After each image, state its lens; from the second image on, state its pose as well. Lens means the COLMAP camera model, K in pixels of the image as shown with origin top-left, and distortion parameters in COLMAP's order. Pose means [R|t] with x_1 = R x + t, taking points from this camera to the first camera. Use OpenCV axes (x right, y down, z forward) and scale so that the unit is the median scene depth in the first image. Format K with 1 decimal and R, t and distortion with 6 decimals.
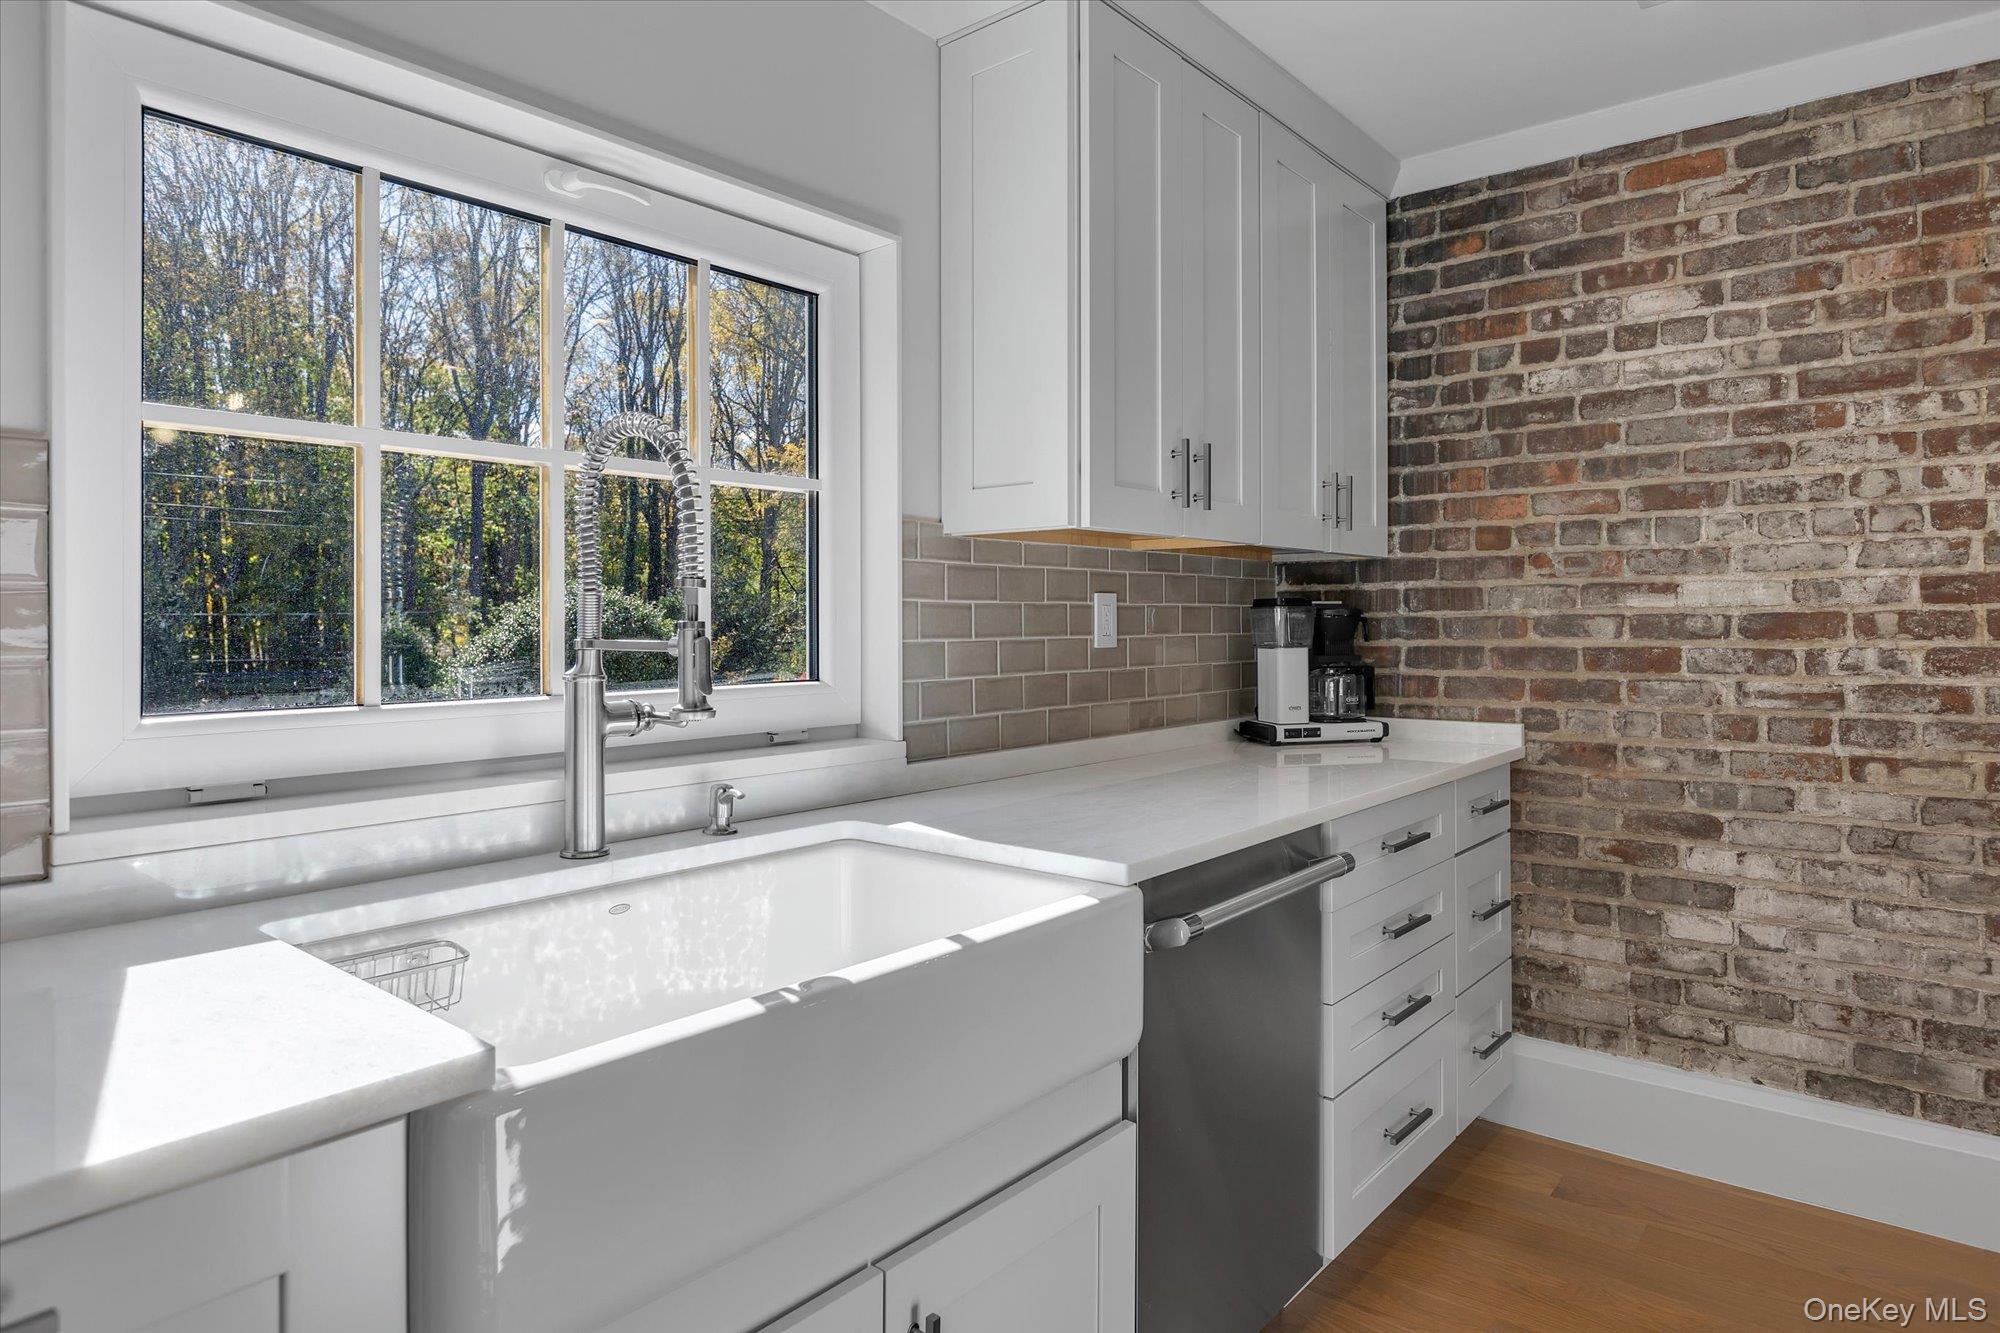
lens RADIAL K [[1163.3, 0, 1020.8], [0, 1163.3, 615.1], [0, 0, 1]] dist [-0.003209, -0.001253]
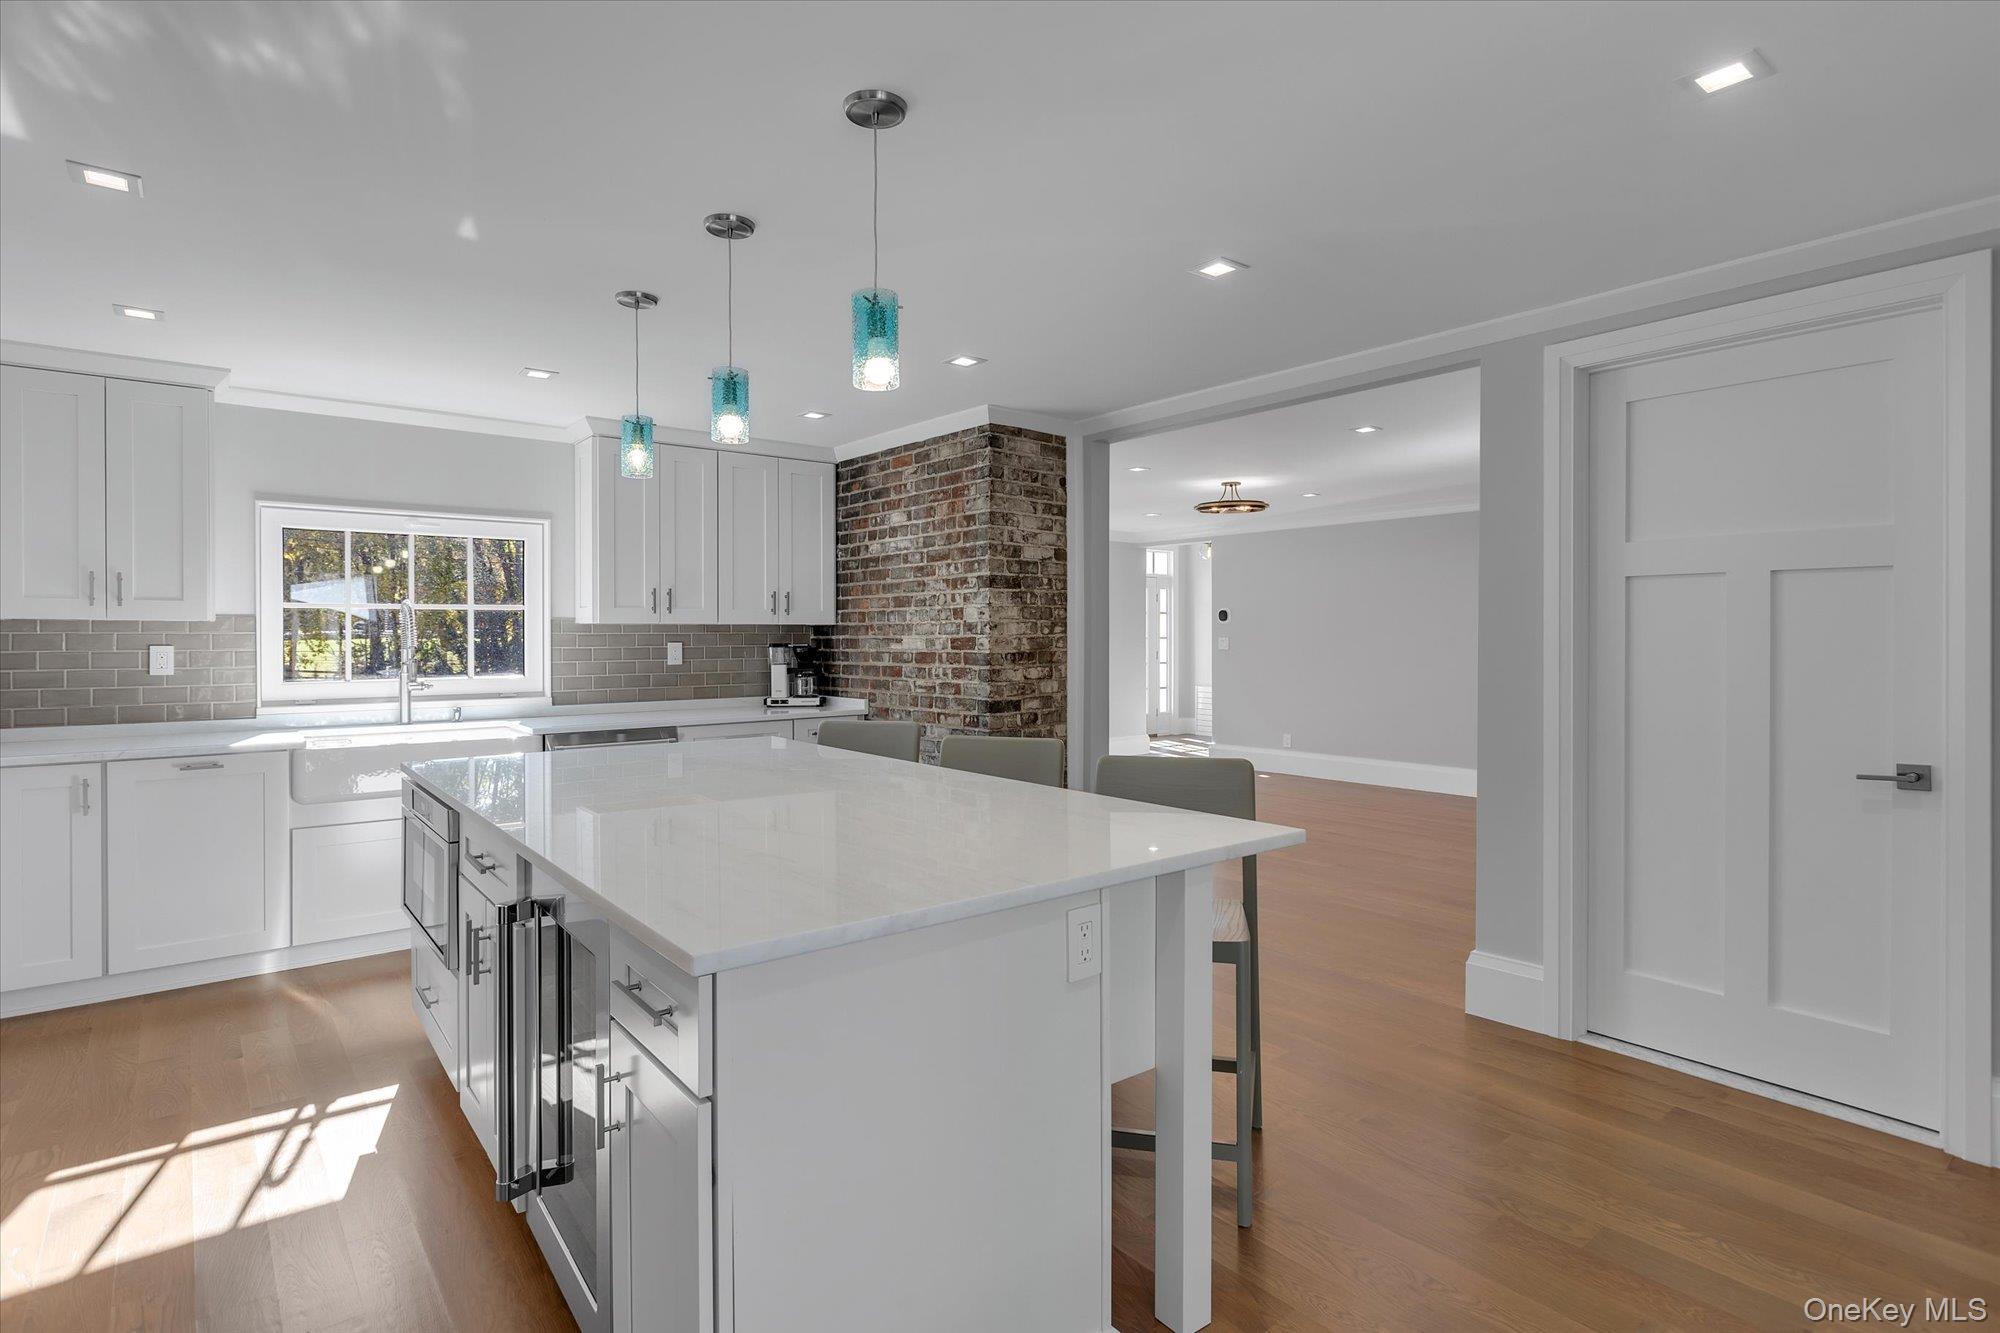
lens RADIAL K [[993.0, 0, 1003.9], [0, 993.0, 633.0], [0, 0, 1]] dist [-0.000762, -0.000053]
pose [[0.979367, 0.001425, -0.202085, 1.170757], [-0.000500, 0.999989, 0.004625, -0.048670], [0.202089, -0.004429, 0.979357, -0.914066]]
